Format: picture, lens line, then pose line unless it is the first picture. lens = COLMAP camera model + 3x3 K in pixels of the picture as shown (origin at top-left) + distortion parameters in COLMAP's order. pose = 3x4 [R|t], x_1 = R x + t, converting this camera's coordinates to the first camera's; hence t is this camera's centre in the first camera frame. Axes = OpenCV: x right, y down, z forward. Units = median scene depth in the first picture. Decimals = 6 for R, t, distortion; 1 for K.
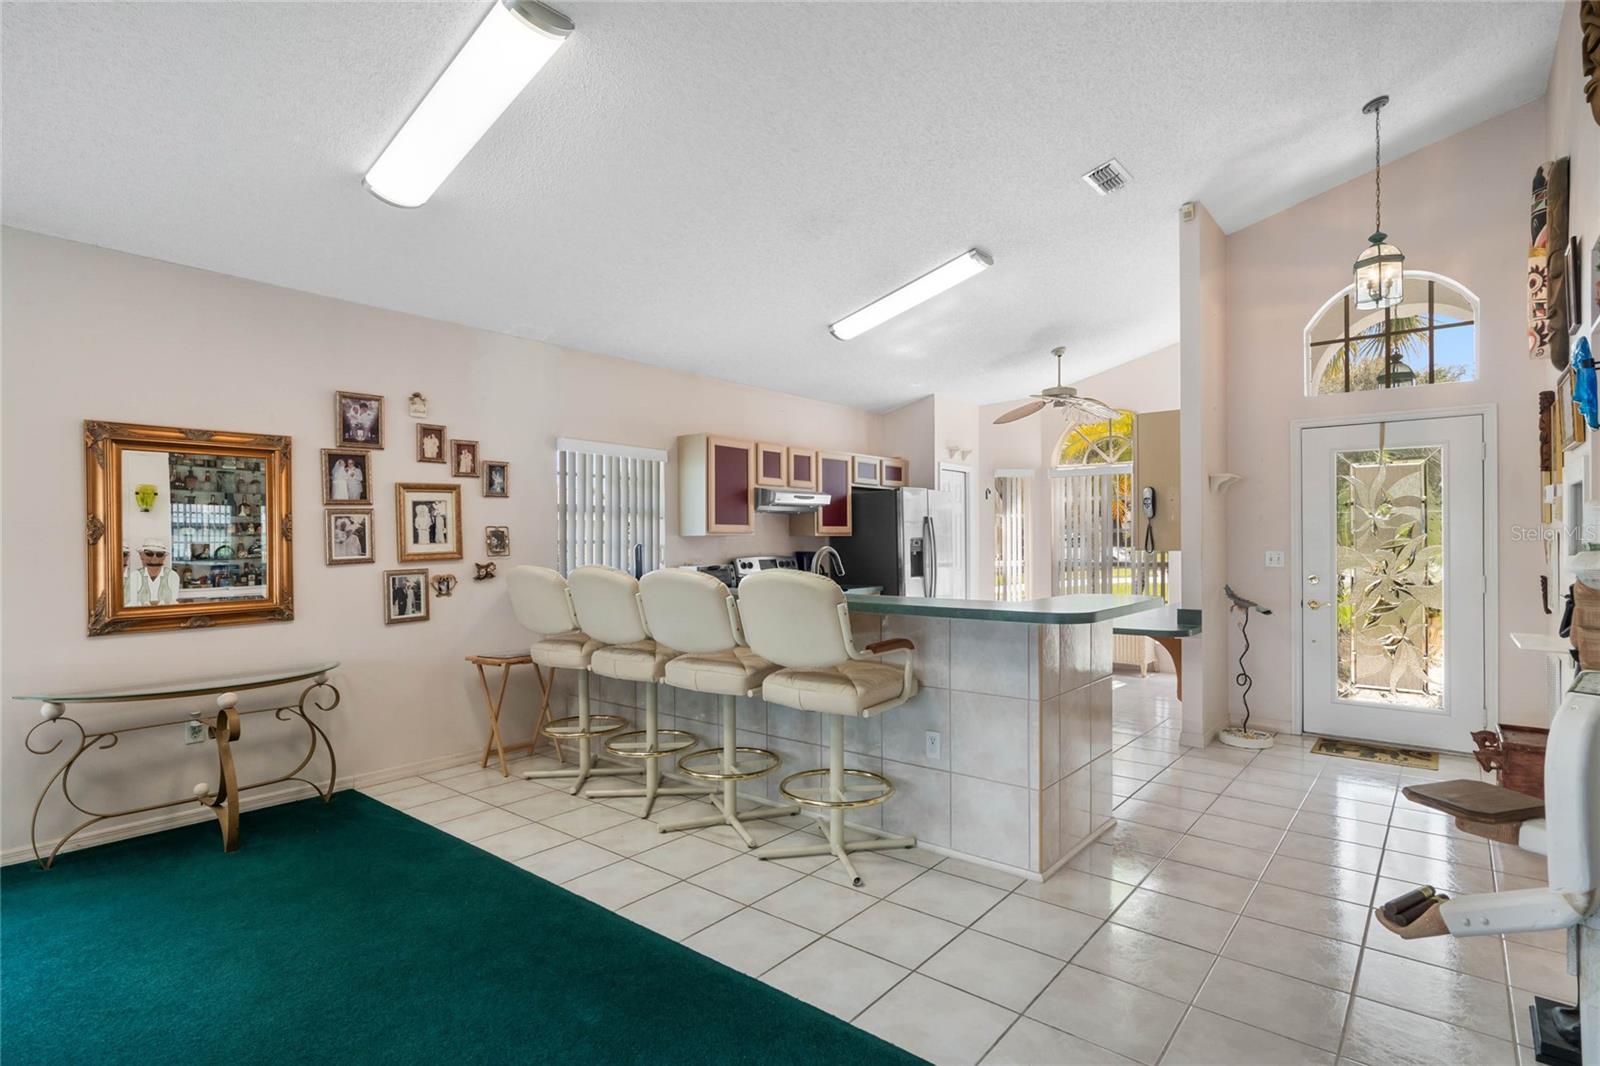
lens RADIAL K [[783.1, 0, 804.6], [0, 783.1, 544.9], [0, 0, 1]] dist [0.005383, -0.000167]
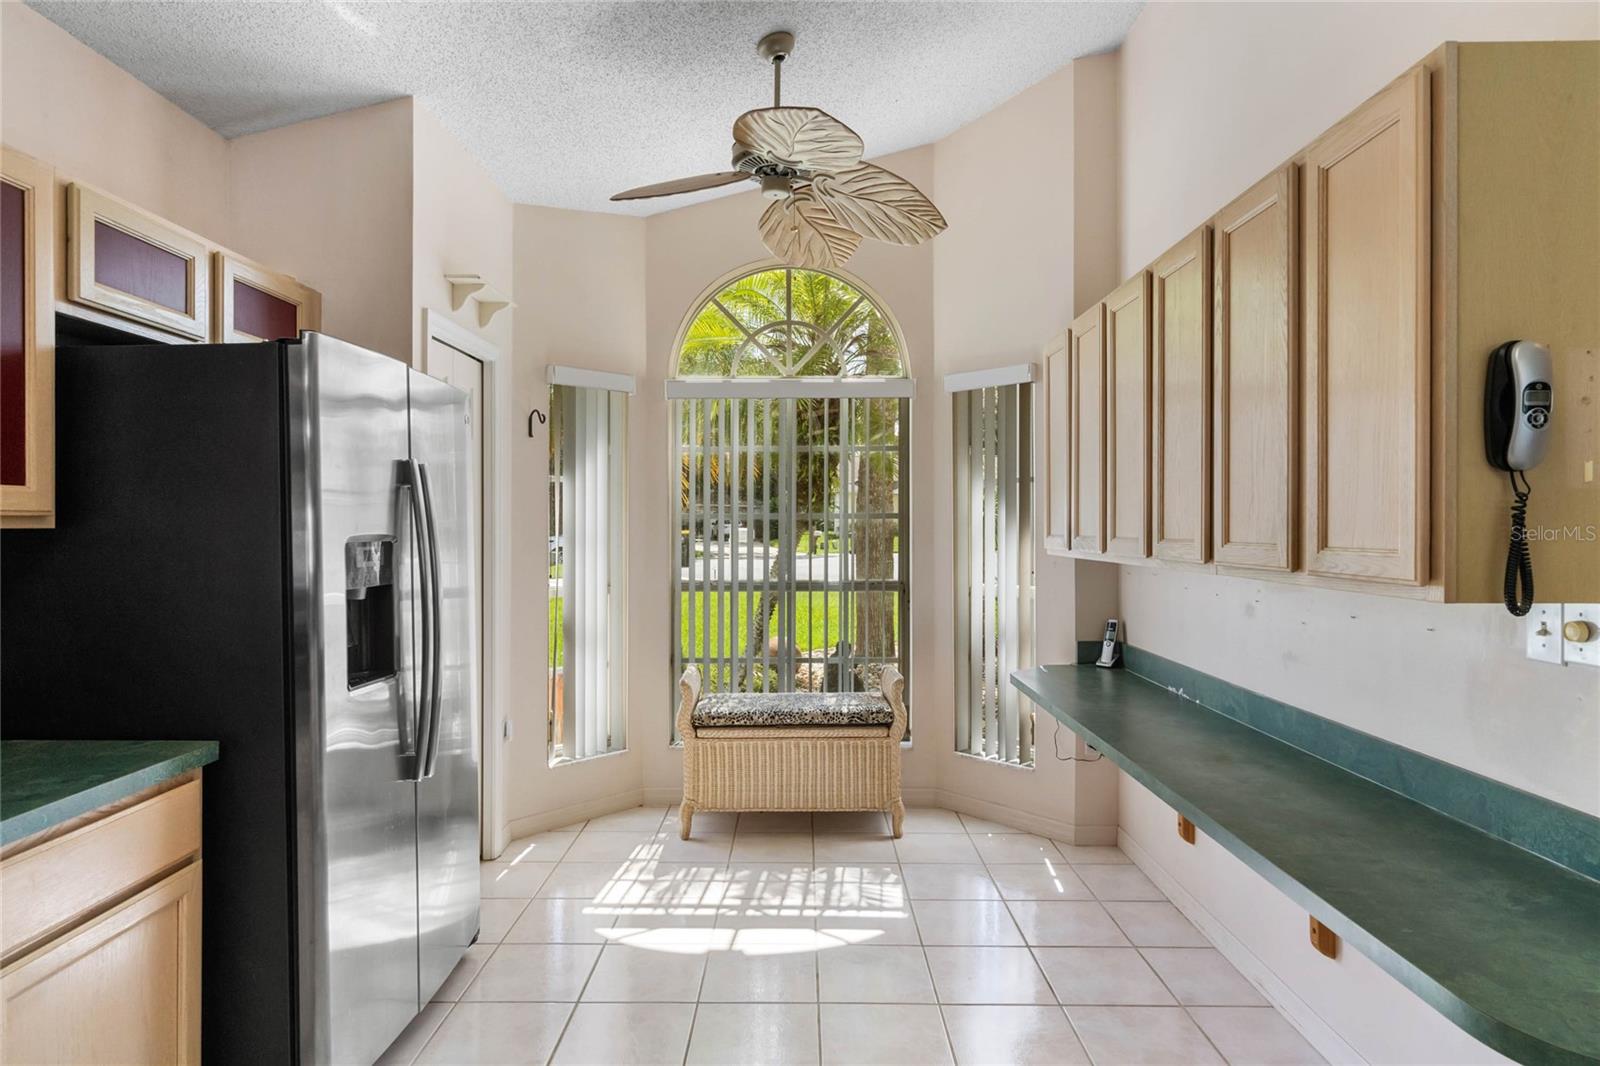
lens RADIAL K [[847.1, 0, 793.6], [0, 847.1, 525.0], [0, 0, 1]] dist [0.002789, 0.000975]
pose [[0.779431, 0.003280, 0.626480, 0.072650], [-0.000183, 0.999987, -0.005008, -0.011217], [-0.626489, 0.003788, 0.779421, 0.667031]]
